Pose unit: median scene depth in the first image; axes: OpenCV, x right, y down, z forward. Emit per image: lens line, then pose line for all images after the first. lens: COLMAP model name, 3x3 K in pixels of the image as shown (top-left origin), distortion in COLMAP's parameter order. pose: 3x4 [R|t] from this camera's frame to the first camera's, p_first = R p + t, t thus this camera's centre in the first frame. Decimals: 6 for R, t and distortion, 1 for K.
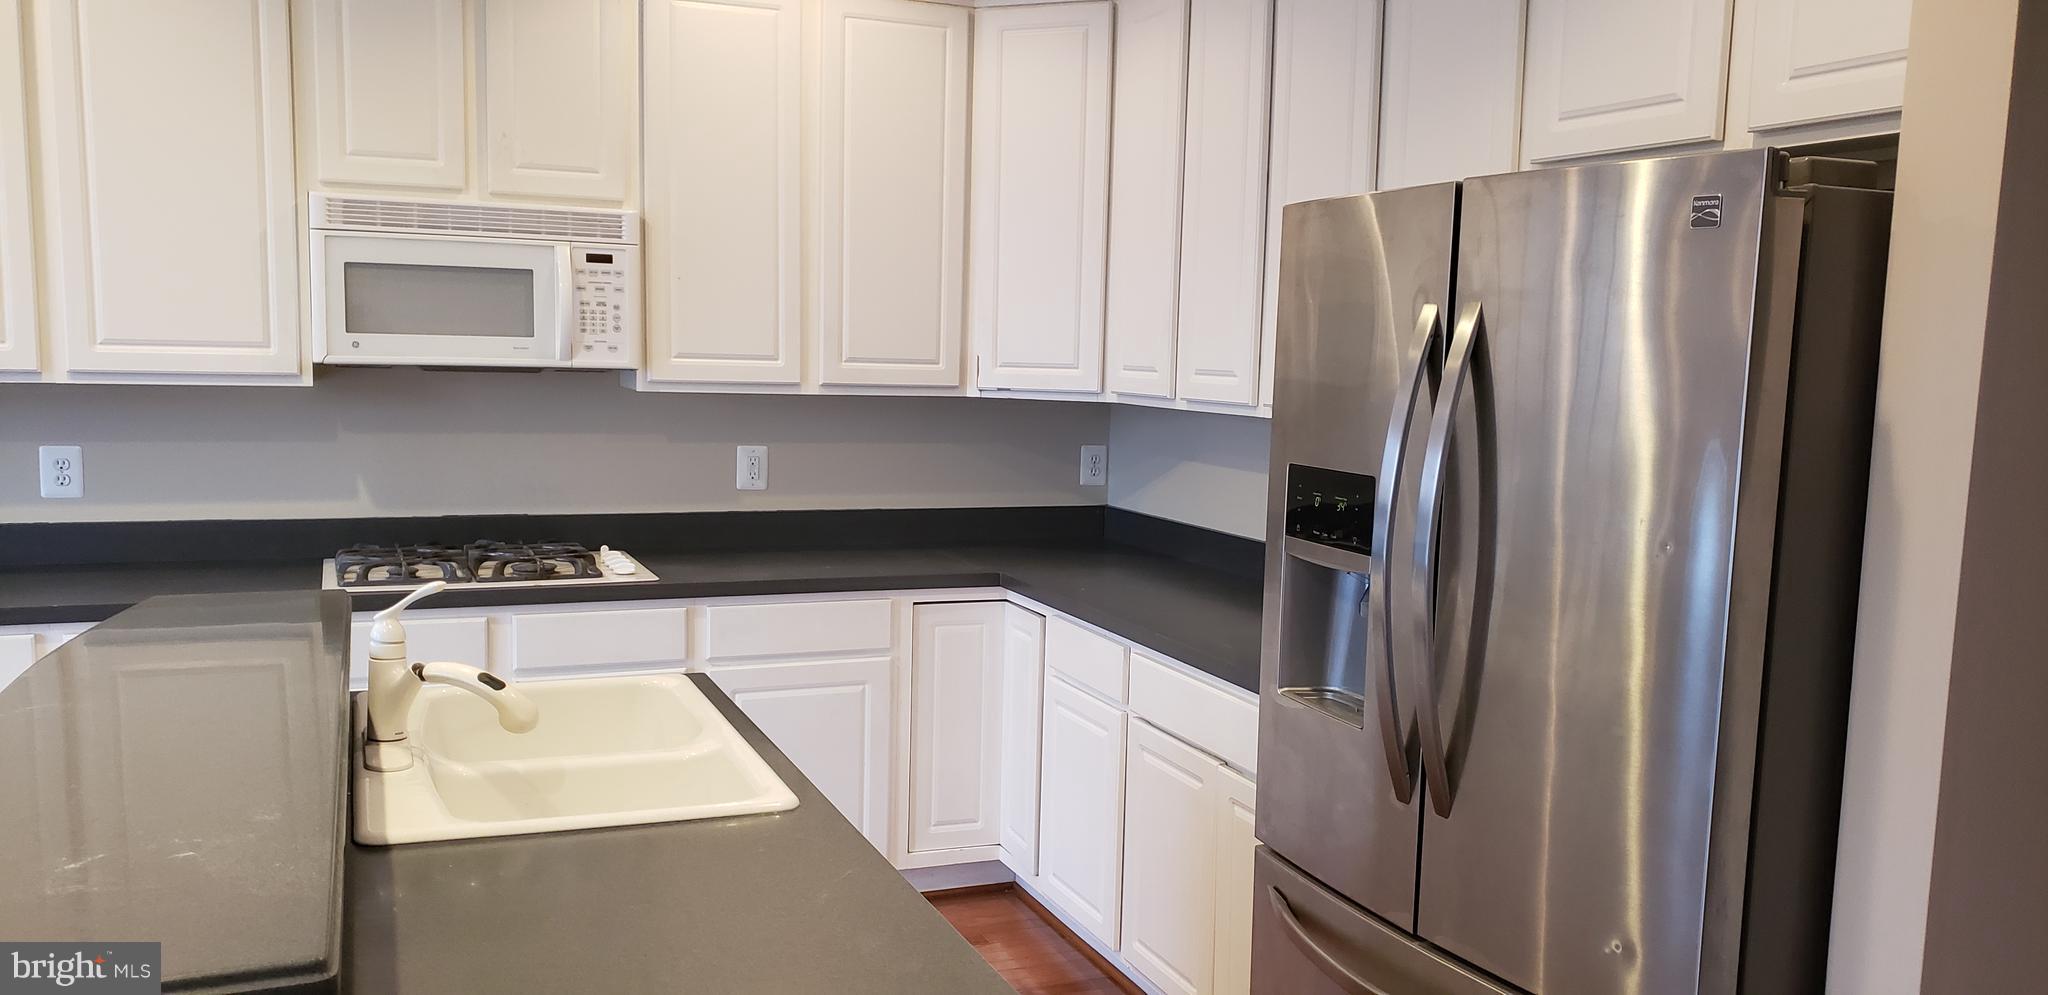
lens RADIAL K [[1596.7, 0, 1020.3], [0, 1596.7, 515.1], [0, 0, 1]] dist [-0.007292, -0.005982]
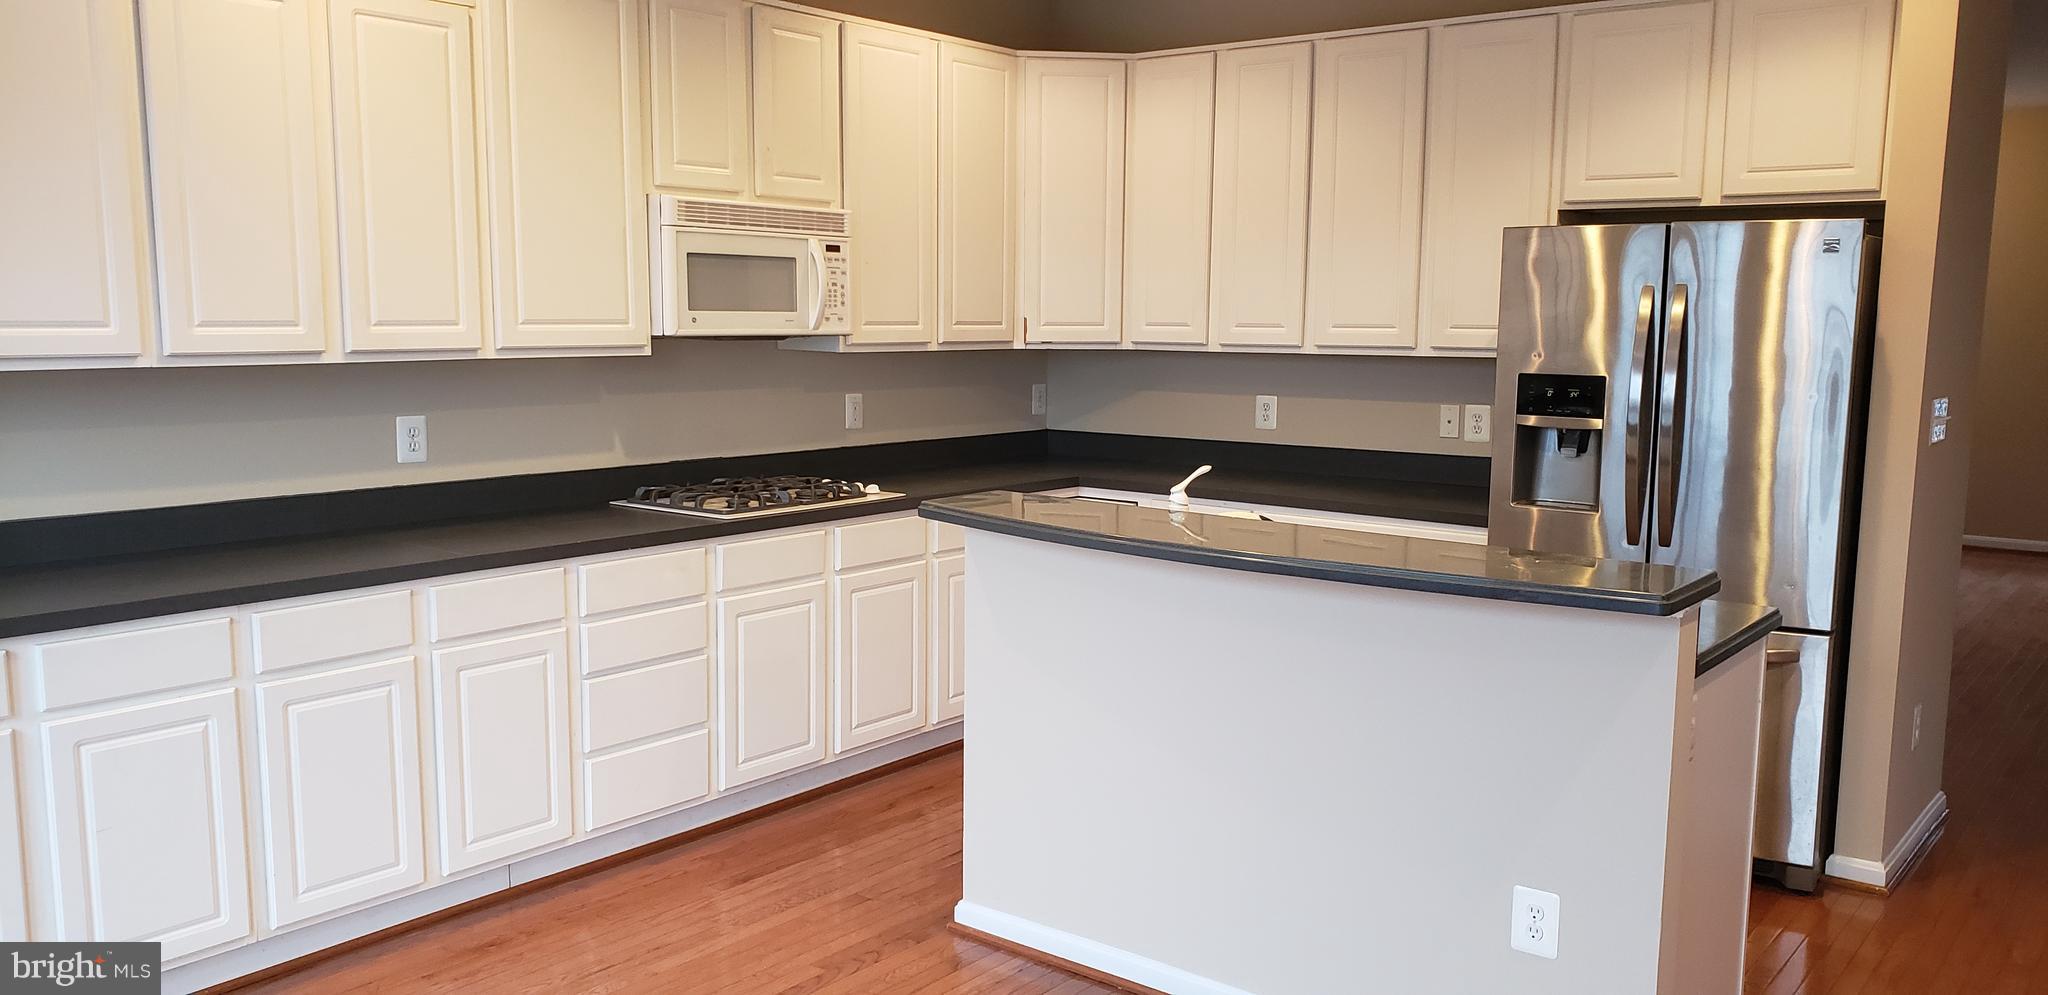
lens RADIAL K [[1545.5, 0, 1036.8], [0, 1545.5, 523.5], [0, 0, 1]] dist [0.006503, -0.001424]
pose [[0.870896, -0.086053, 0.483875, -0.747267], [0.068017, 0.996181, 0.054743, 0.002100], [-0.486737, -0.014764, 0.873424, -0.165637]]
